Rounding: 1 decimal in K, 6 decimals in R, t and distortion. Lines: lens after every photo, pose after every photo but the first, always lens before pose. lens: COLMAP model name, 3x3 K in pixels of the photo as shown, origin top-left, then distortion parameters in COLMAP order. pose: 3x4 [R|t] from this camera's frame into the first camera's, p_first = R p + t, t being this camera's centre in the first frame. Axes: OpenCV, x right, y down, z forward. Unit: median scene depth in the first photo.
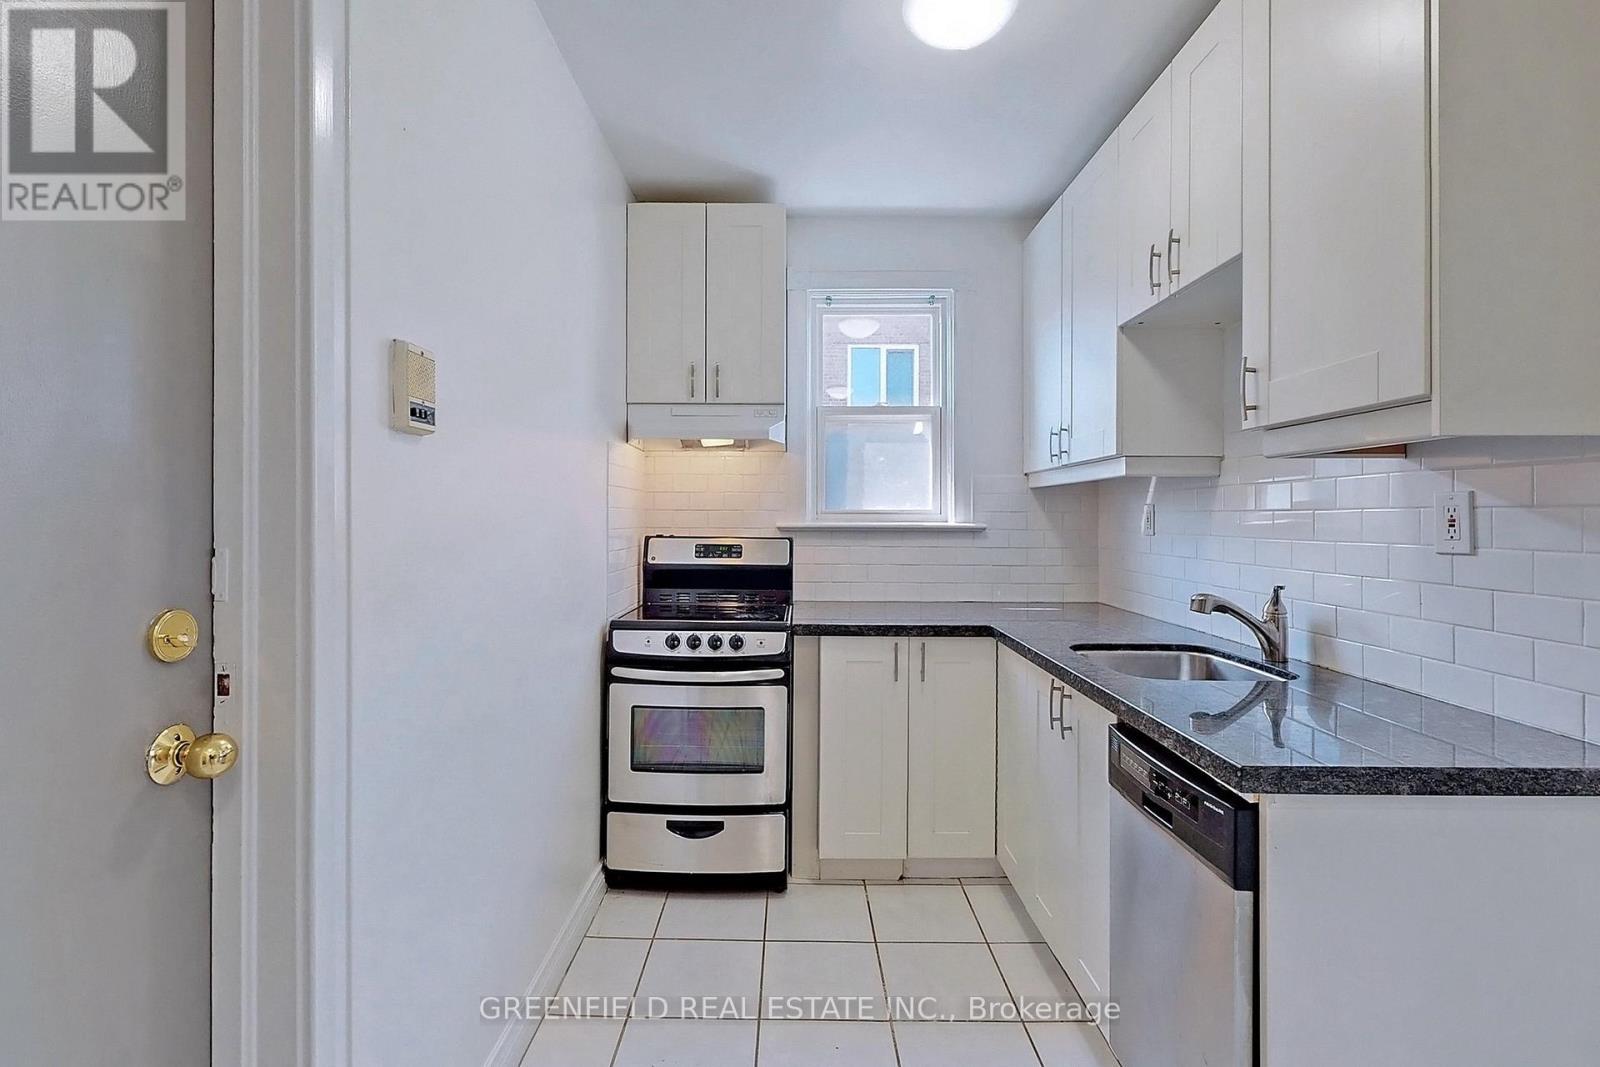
lens RADIAL K [[711.5, 0, 798.4], [0, 711.5, 512.4], [0, 0, 1]] dist [0.000254, 0.000444]
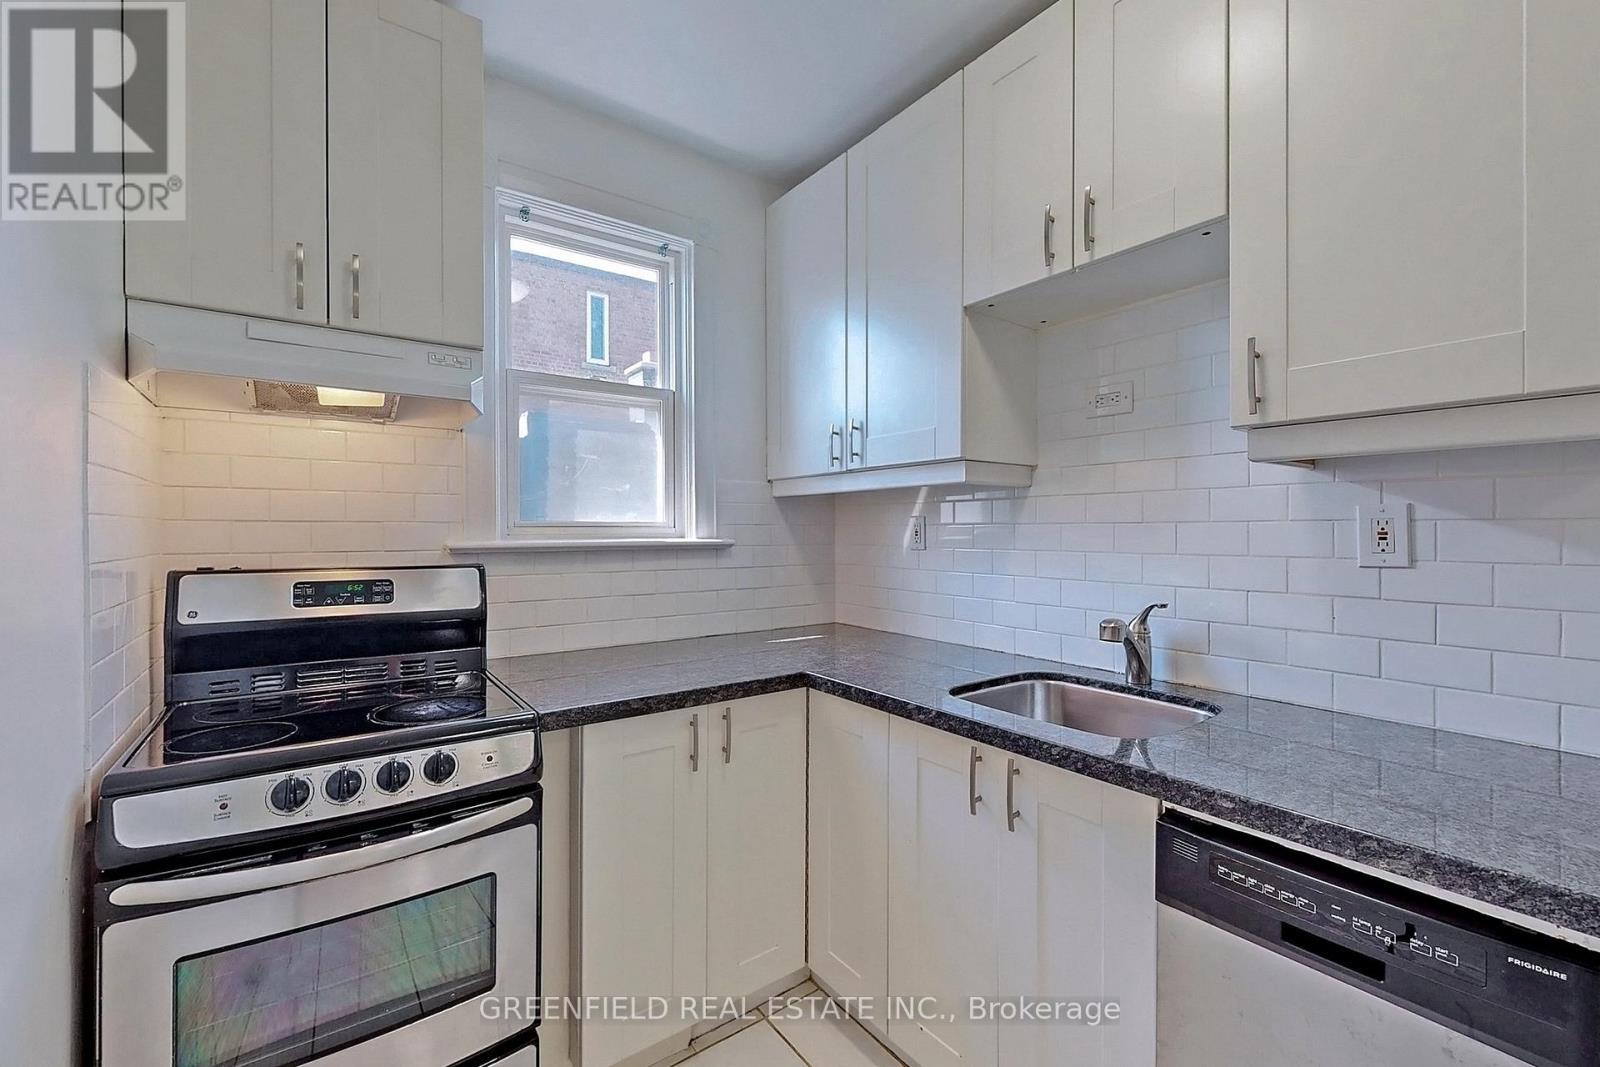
lens RADIAL K [[662.2, 0, 800.0], [0, 662.2, 533.5], [0, 0, 1]] dist [-0.000547, 0.000212]
pose [[0.805617, -0.006687, 0.592399, -0.158415], [-0.000466, 0.999929, 0.011921, 0.000543], [-0.592437, -0.009880, 0.805556, 0.426706]]
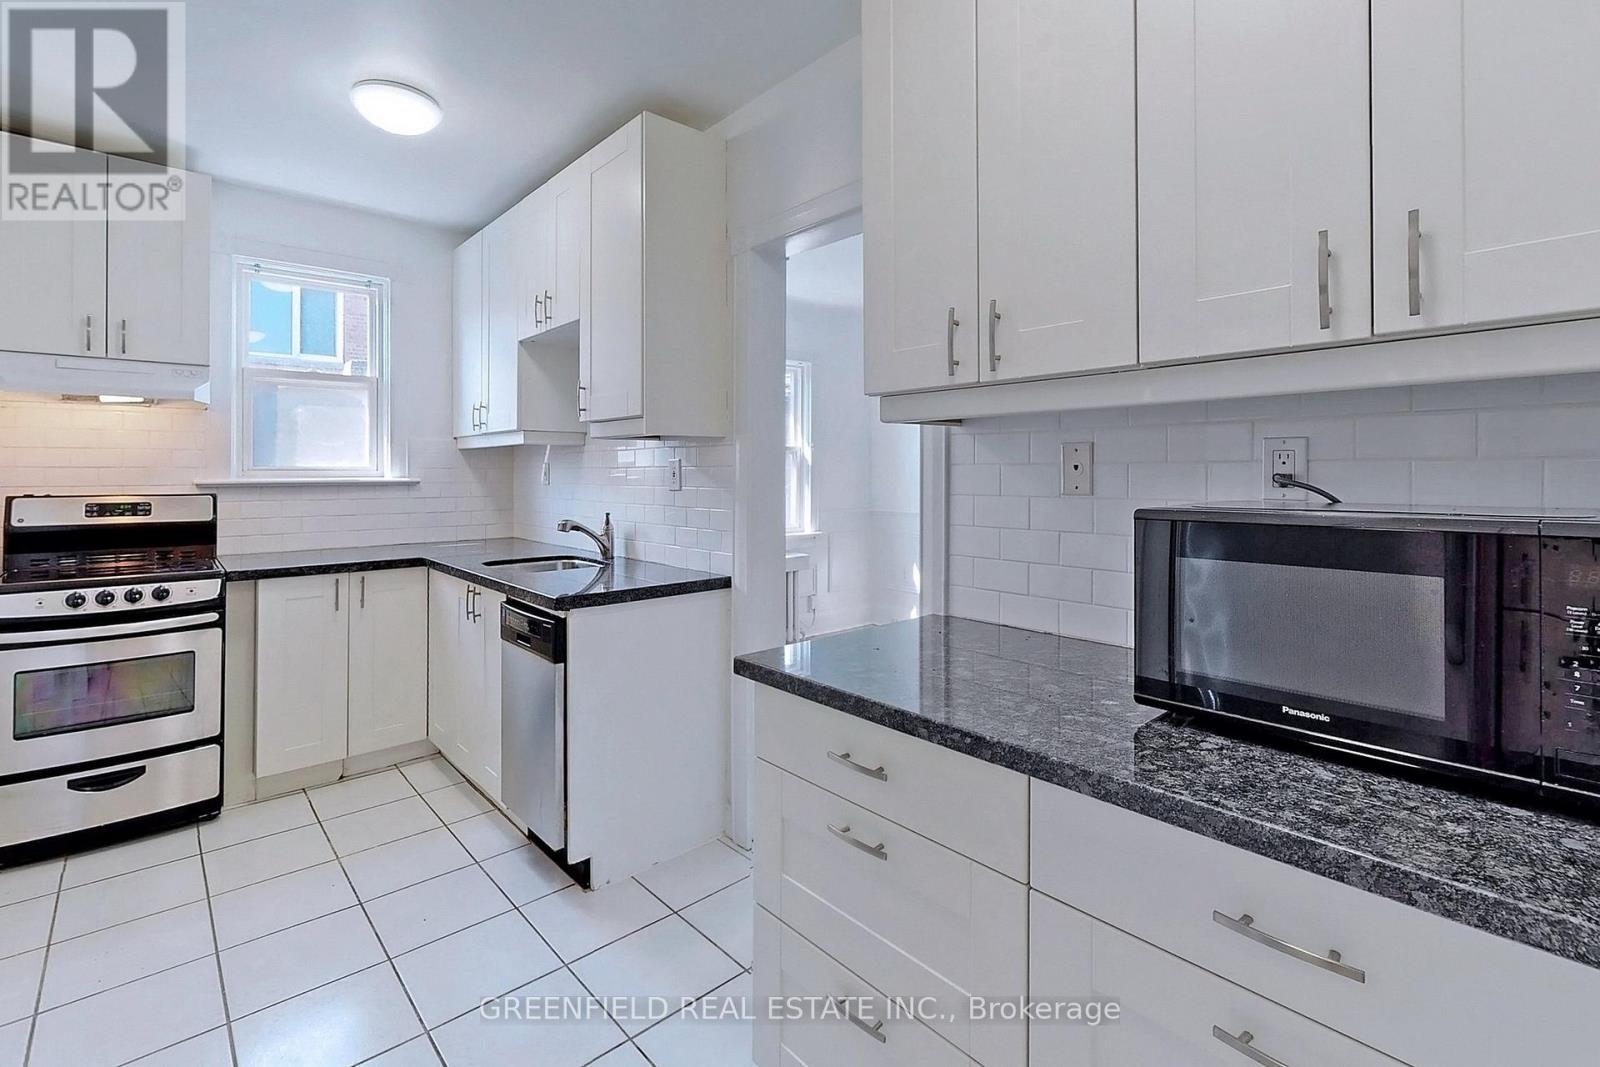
lens RADIAL K [[712.9, 0, 787.6], [0, 712.9, 465.7], [0, 0, 1]] dist [-0.001929, 0.002889]
pose [[0.745490, 0.000650, 0.666516, -0.096399], [0.000547, 0.999999, -0.001587, -0.003975], [-0.666516, 0.001548, 0.745489, -0.396898]]
